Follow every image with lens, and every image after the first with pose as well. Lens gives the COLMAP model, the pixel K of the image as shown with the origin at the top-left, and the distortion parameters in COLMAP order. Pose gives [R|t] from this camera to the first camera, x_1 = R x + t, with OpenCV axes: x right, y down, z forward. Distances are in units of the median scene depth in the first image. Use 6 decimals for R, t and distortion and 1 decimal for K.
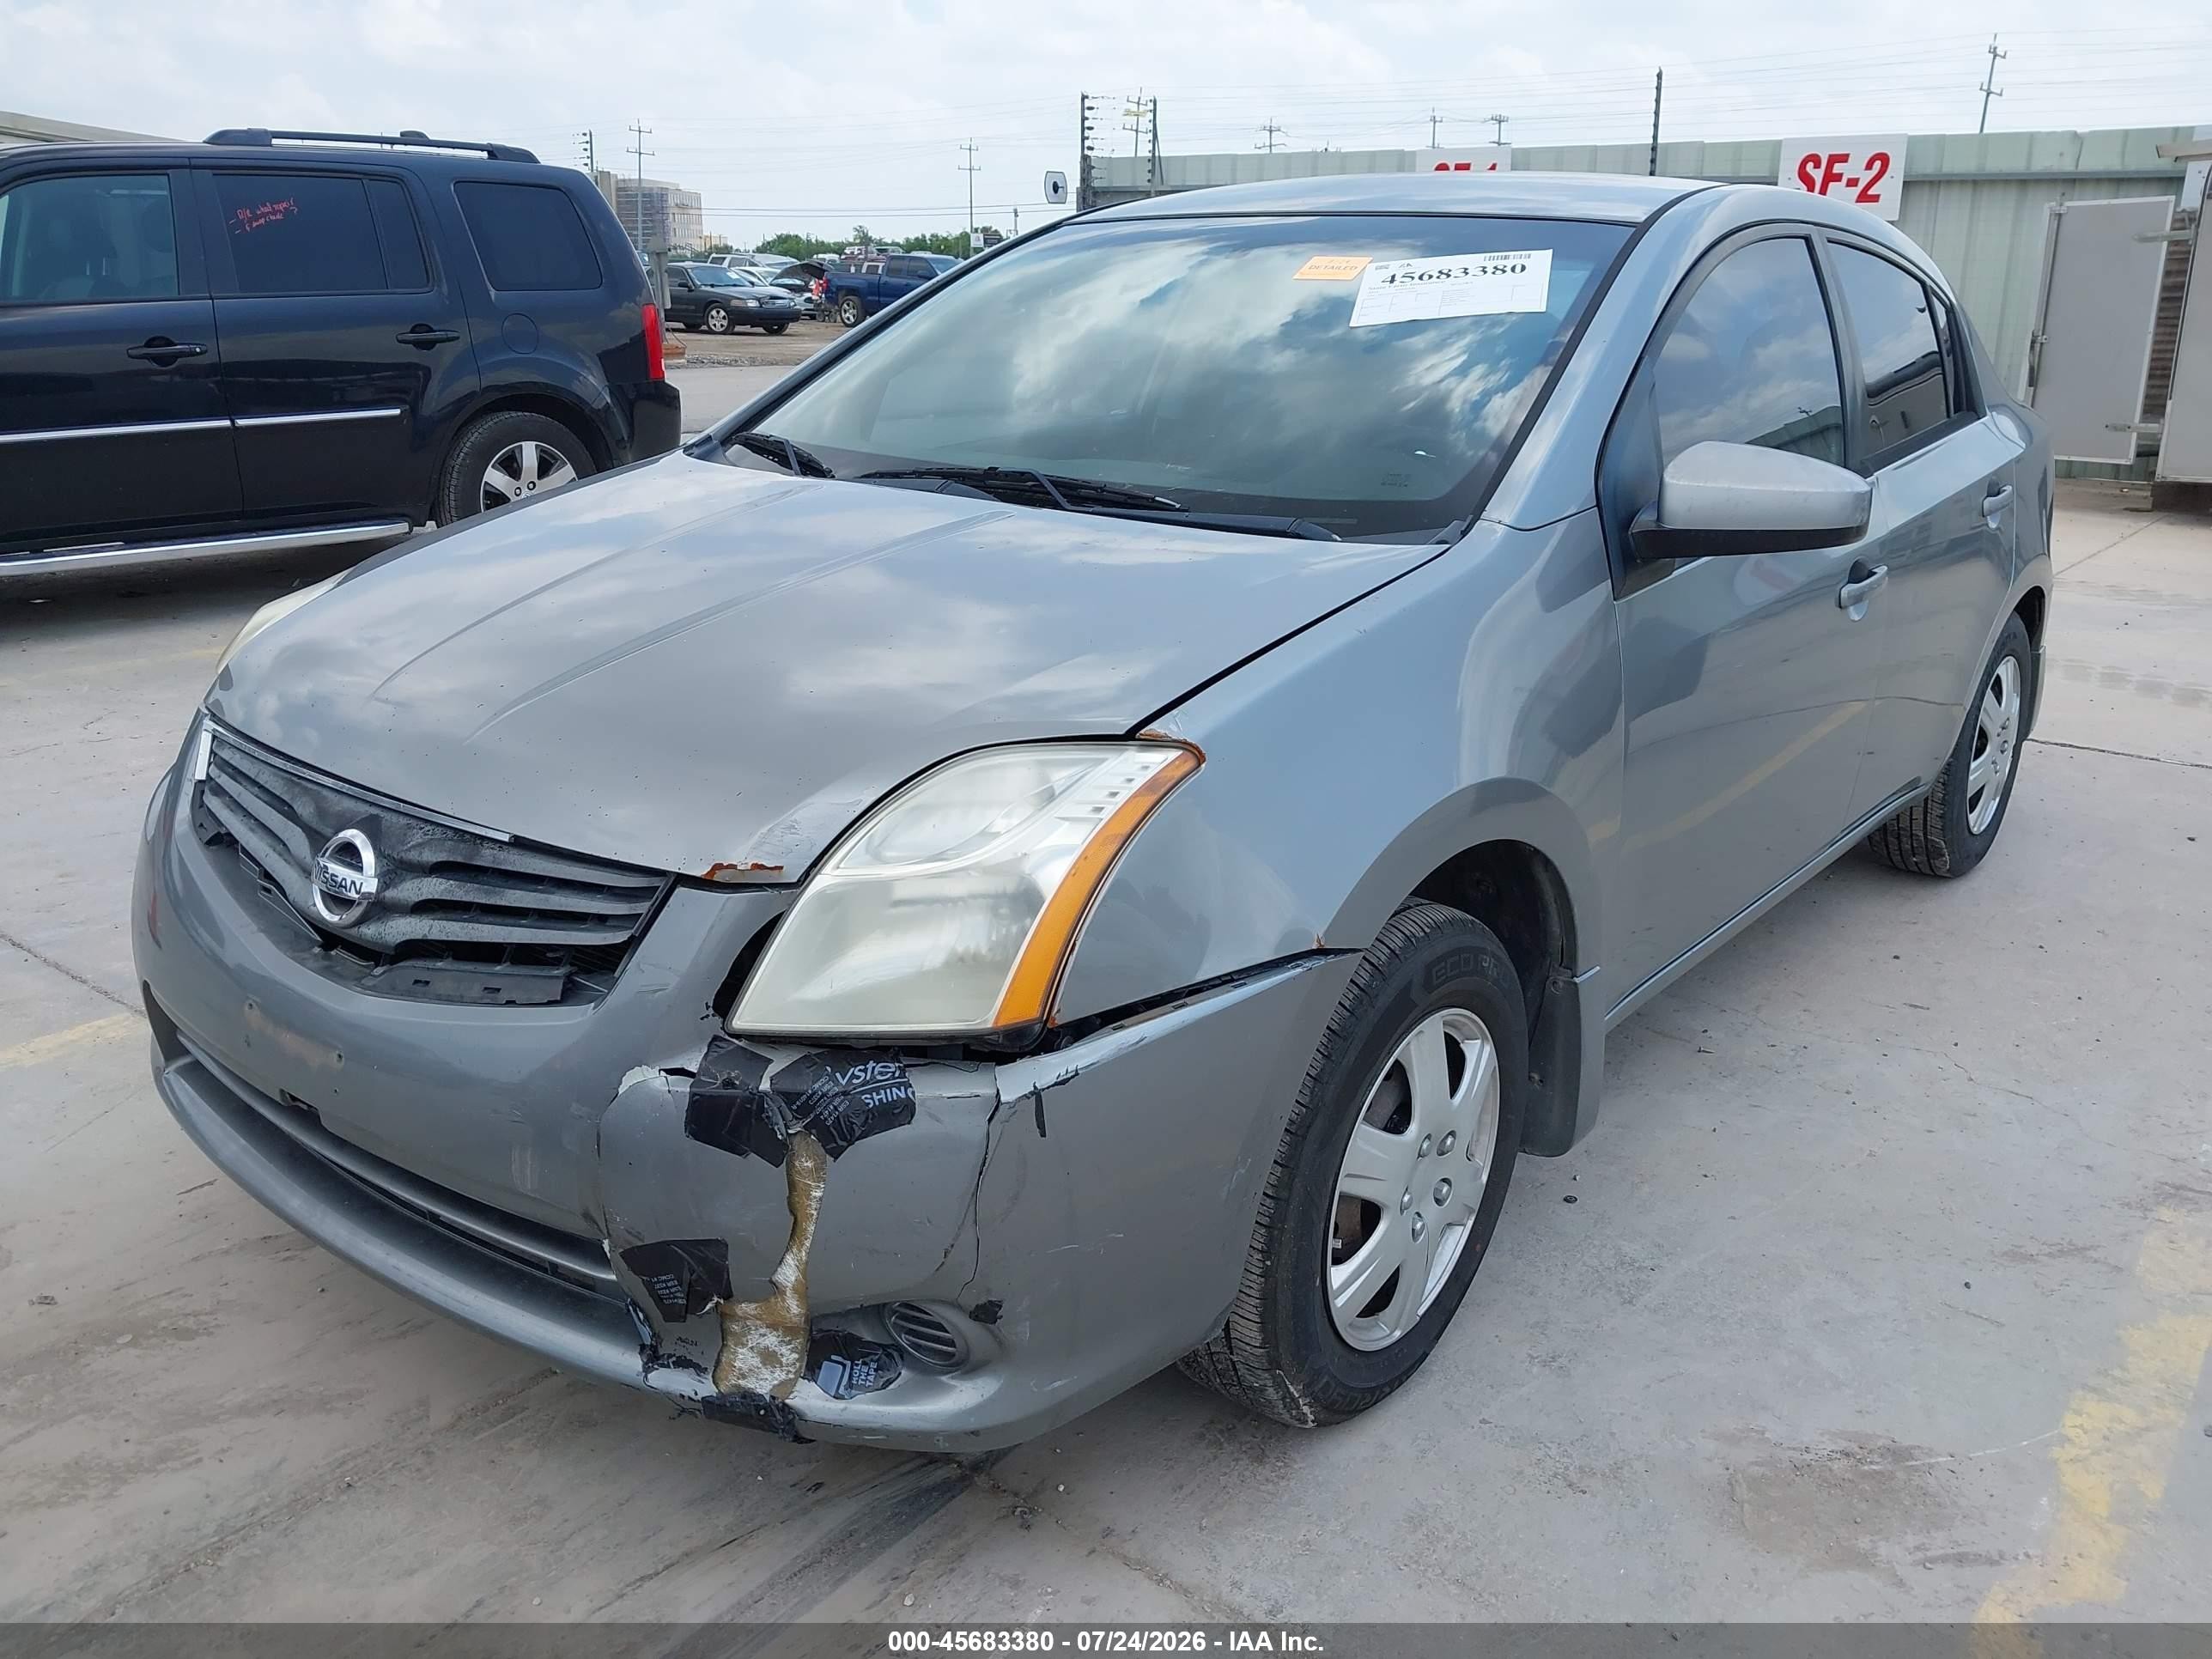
lens RADIAL K [[1690.4, 0, 1082.5], [0, 1690.4, 837.2], [0, 0, 1]] dist [0.009360, -0.018735]
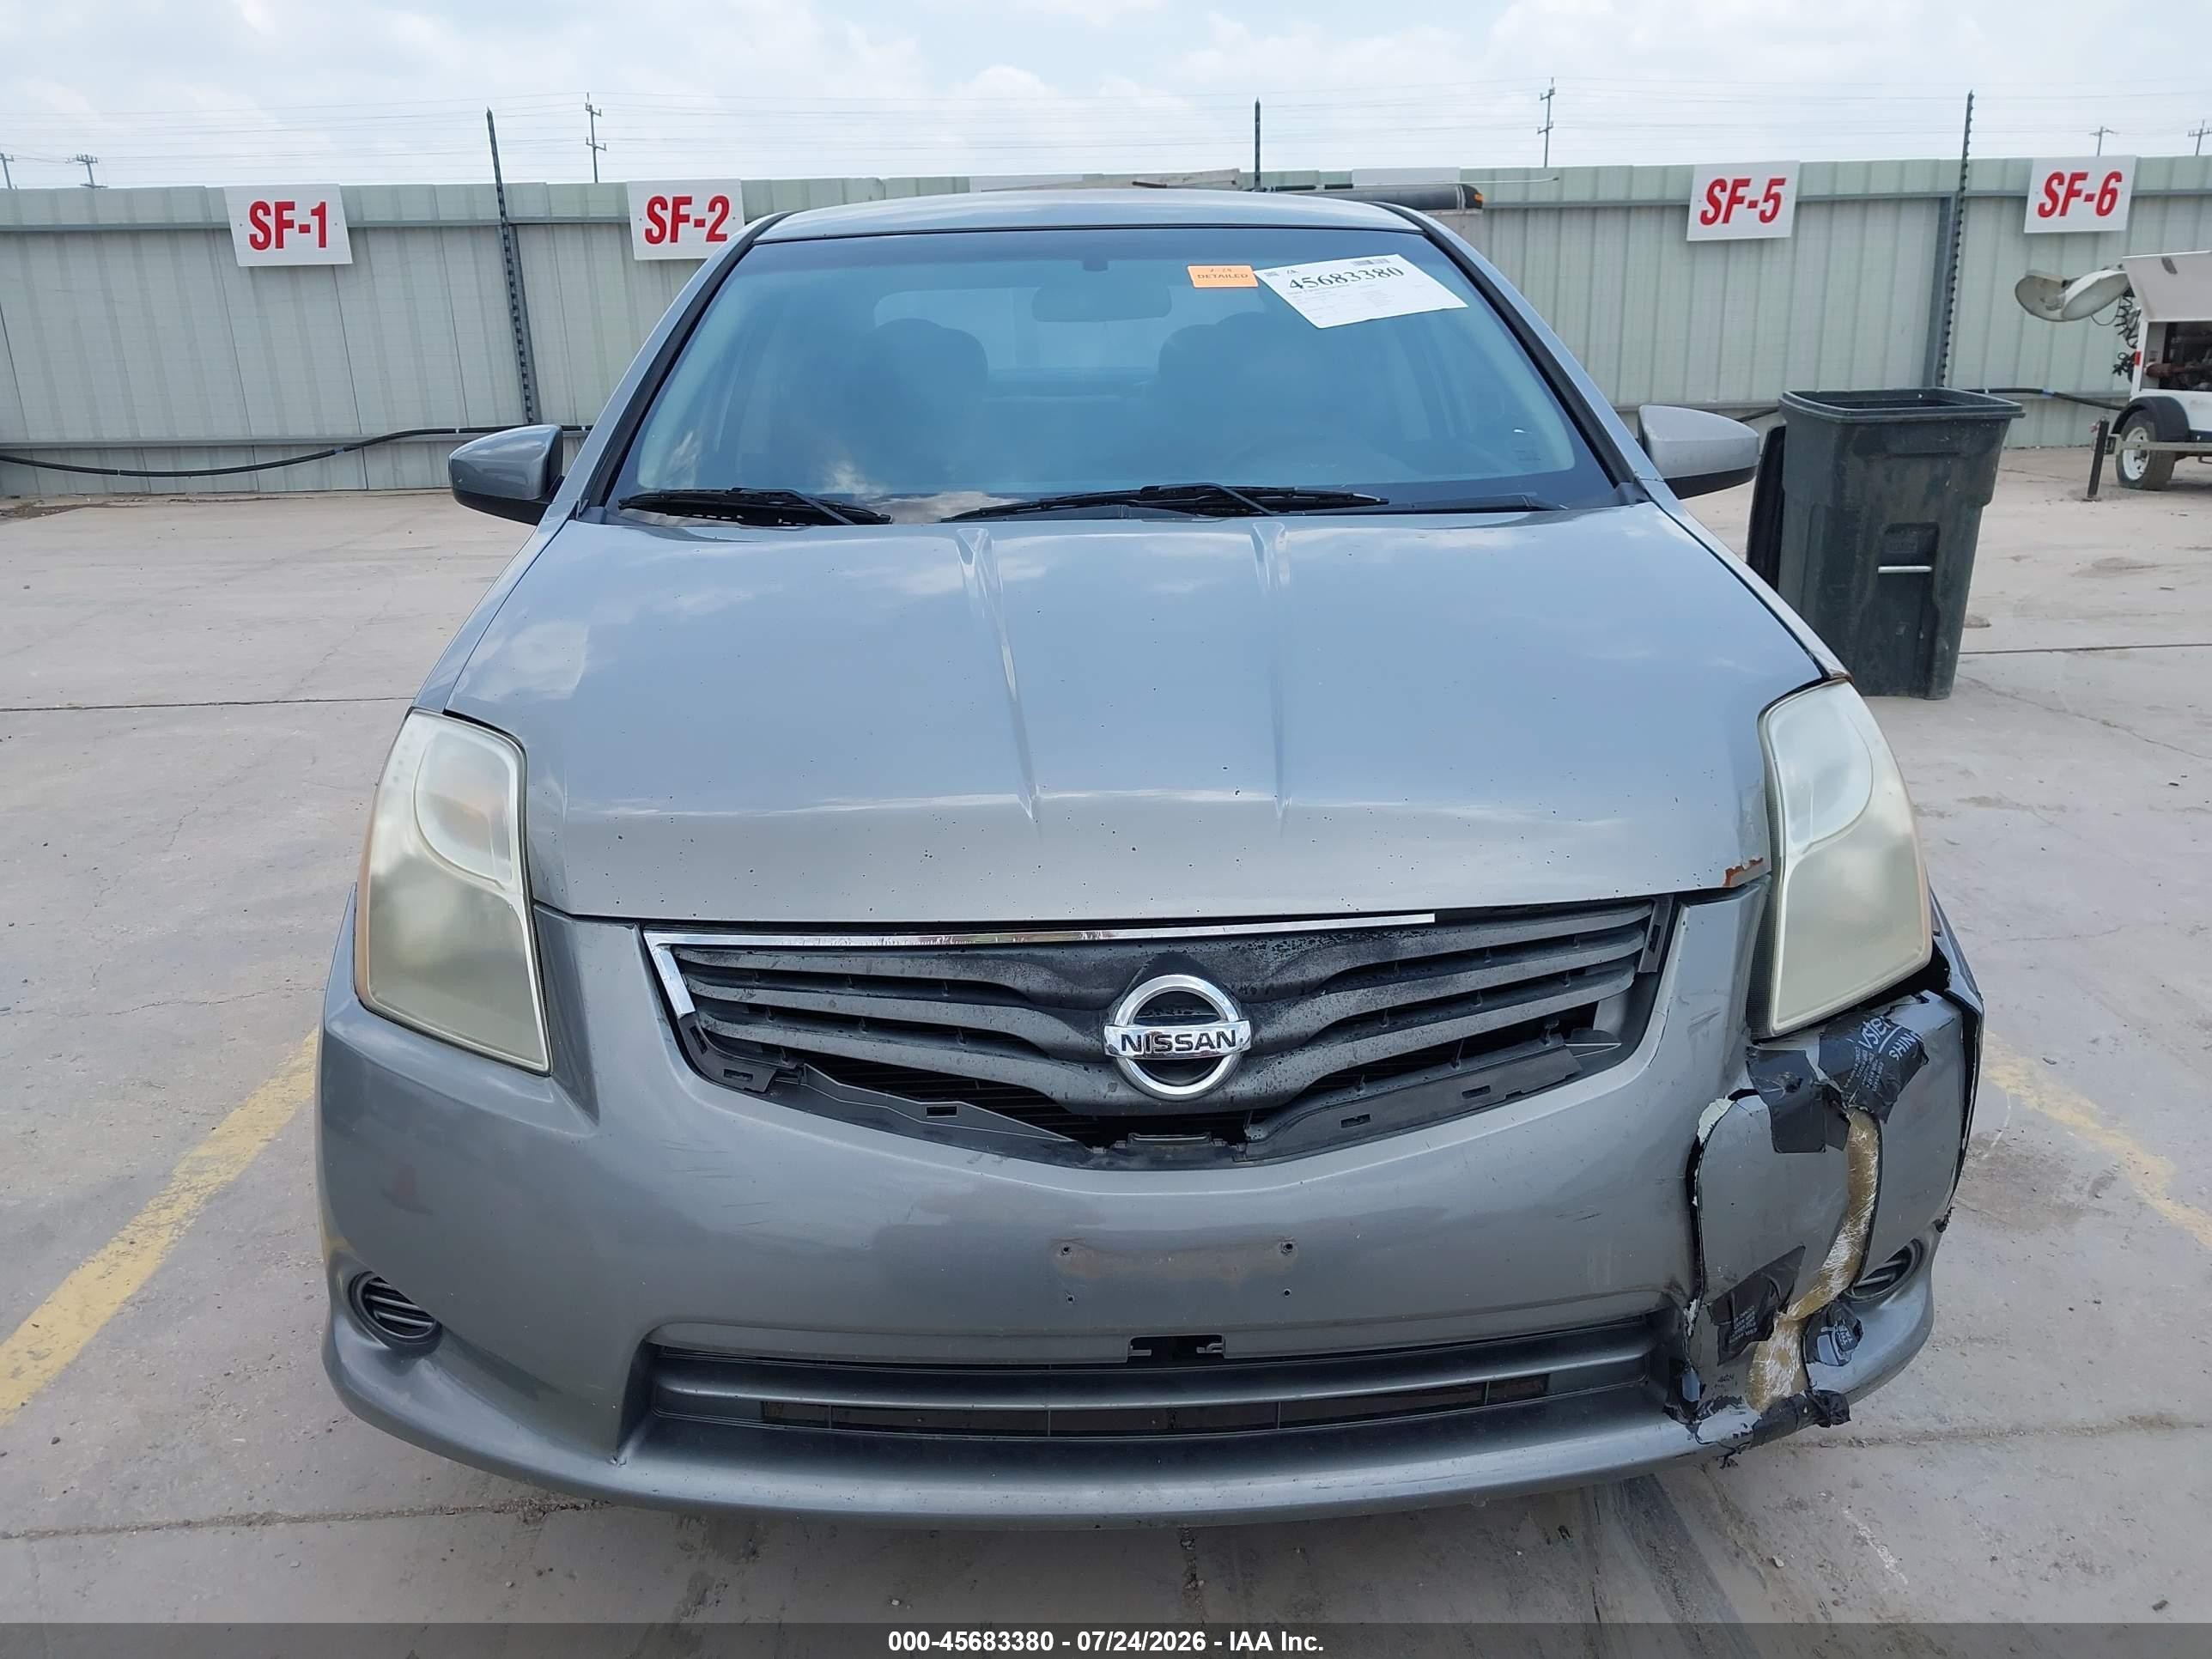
lens RADIAL K [[1690.4, 0, 1118.8], [0, 1690.4, 814.4], [0, 0, 1]] dist [0.009360, -0.018735]
pose [[0.765580, -0.206276, 0.609375, -0.814380], [0.226962, 0.972901, 0.044190, -0.105342], [-0.601977, 0.104474, 0.791650, 0.336221]]
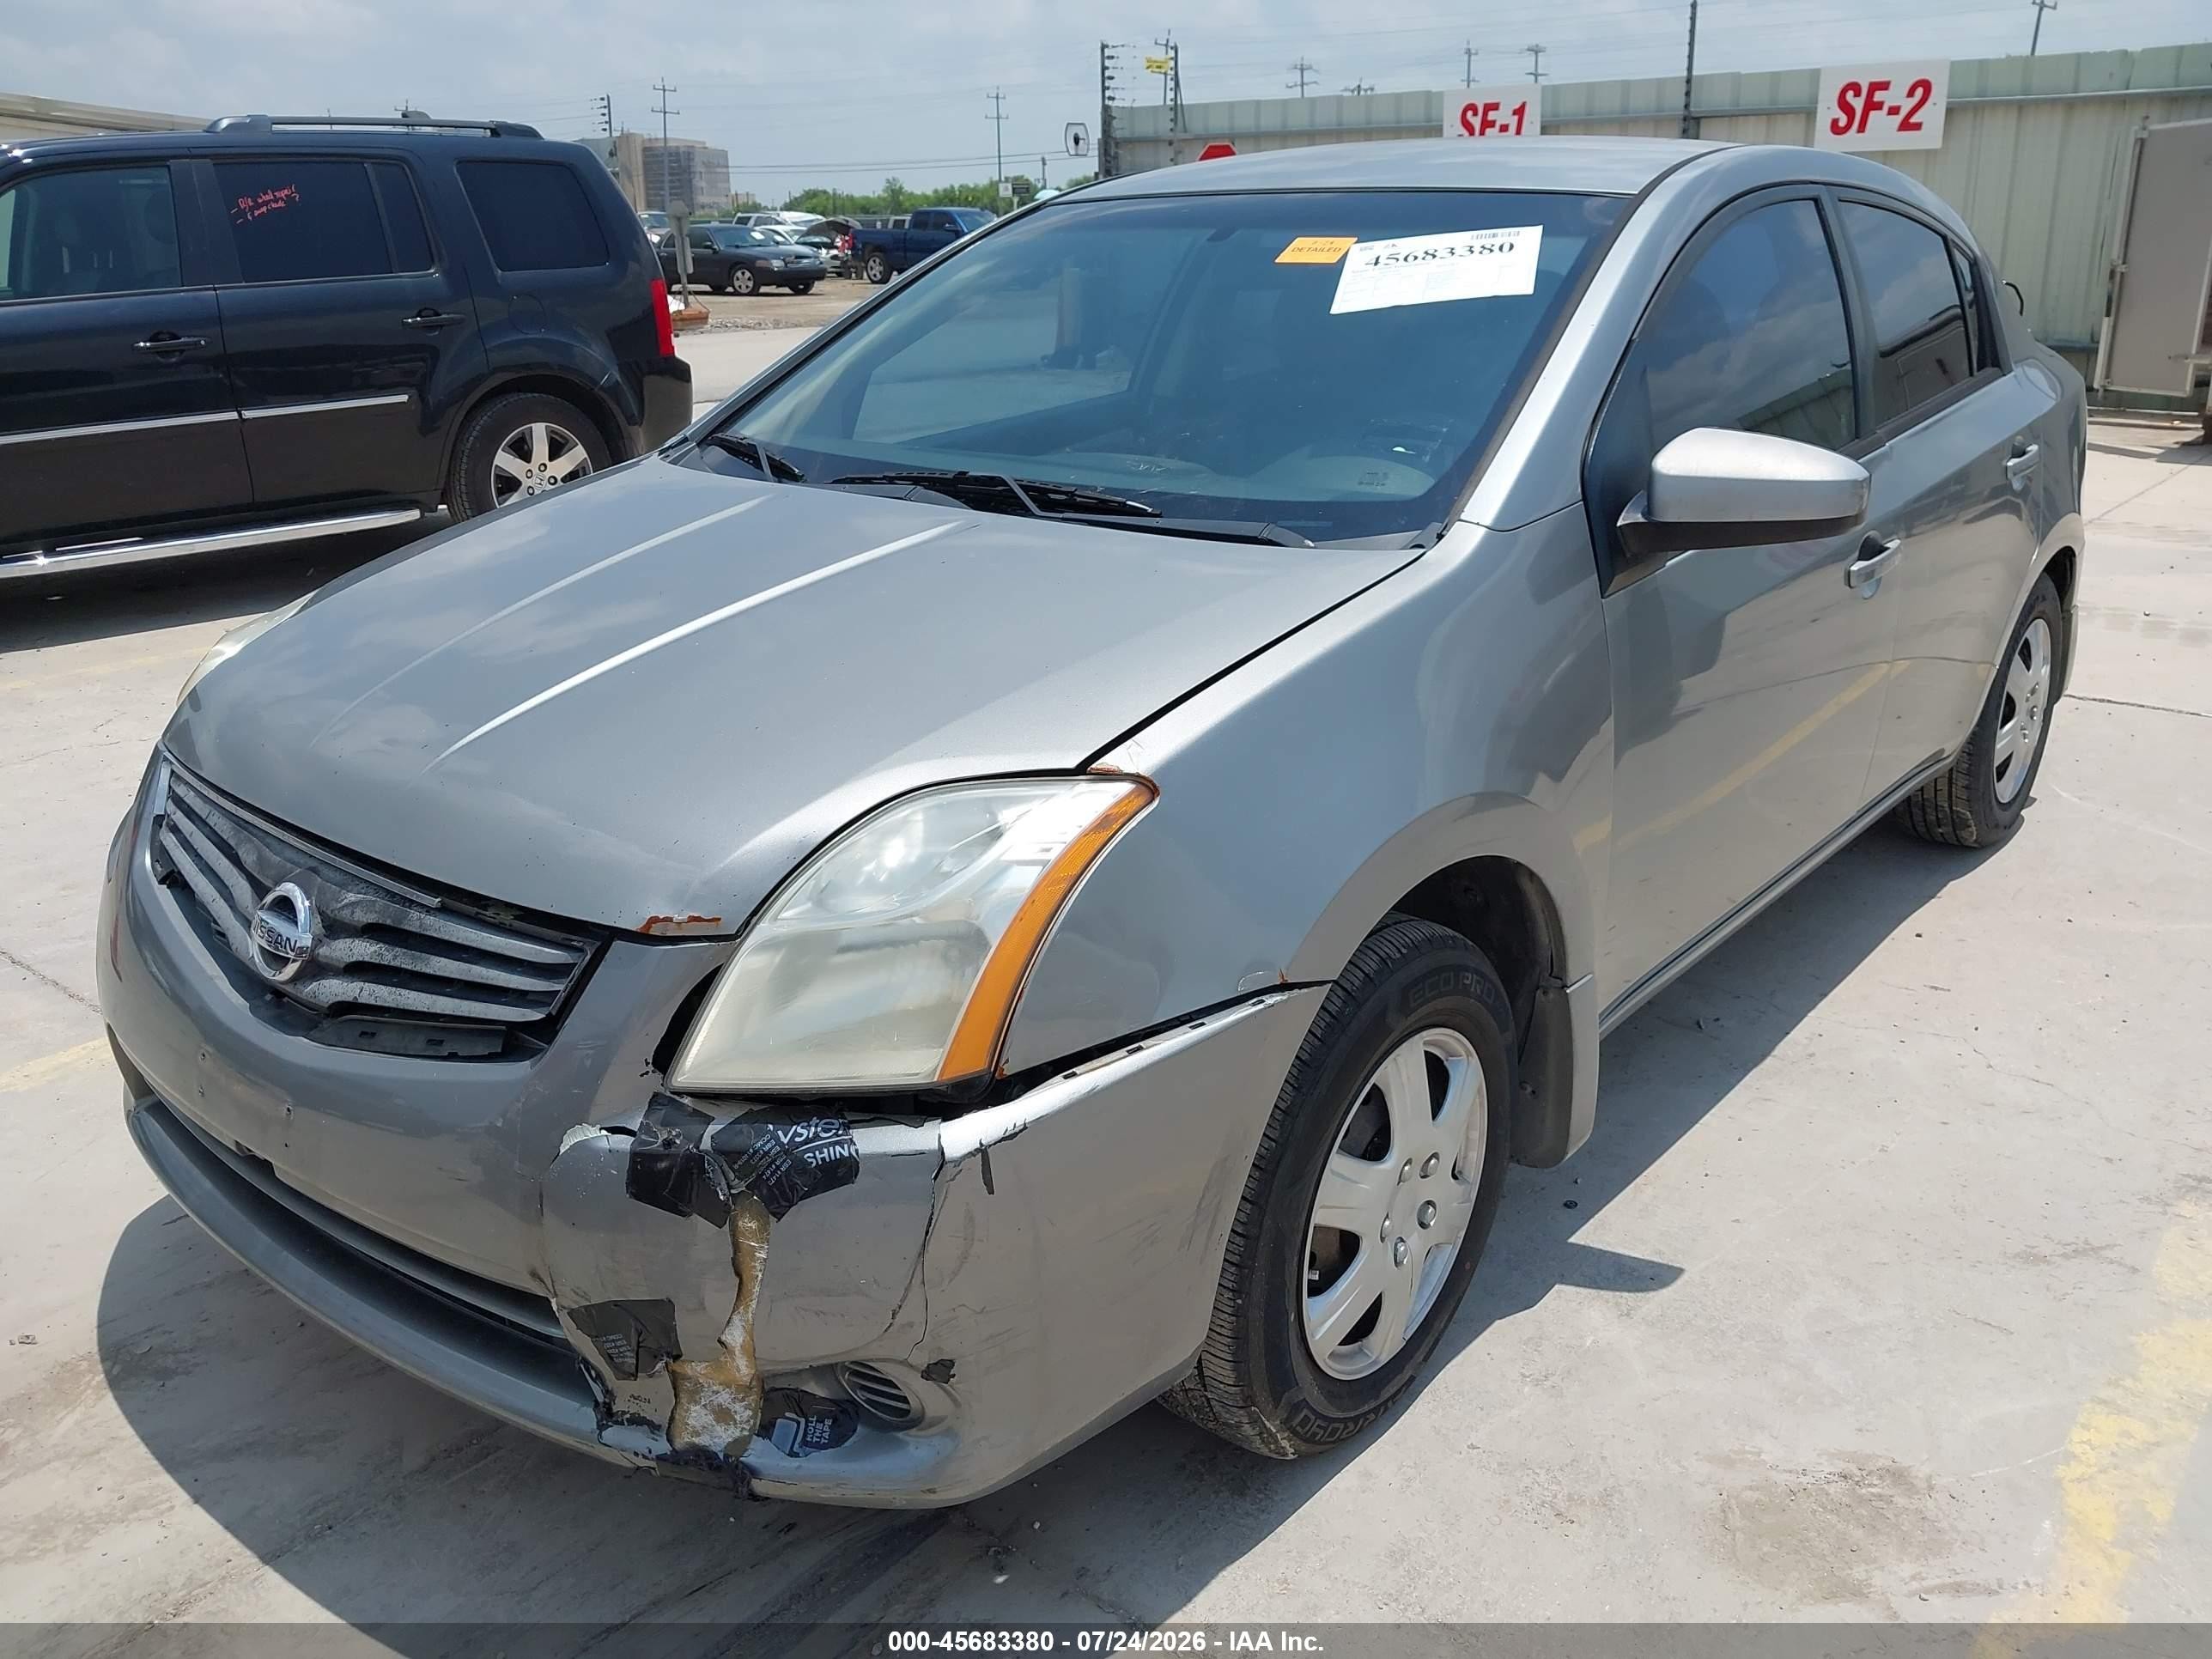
lens RADIAL K [[1690.4, 0, 1088.7], [0, 1690.4, 841.0], [0, 0, 1]] dist [0.009360, -0.018735]
pose [[0.999572, -0.019446, -0.021859, 0.043966], [0.020080, 0.999373, 0.029165, -0.039520], [0.021278, -0.029591, 0.999336, 0.025086]]
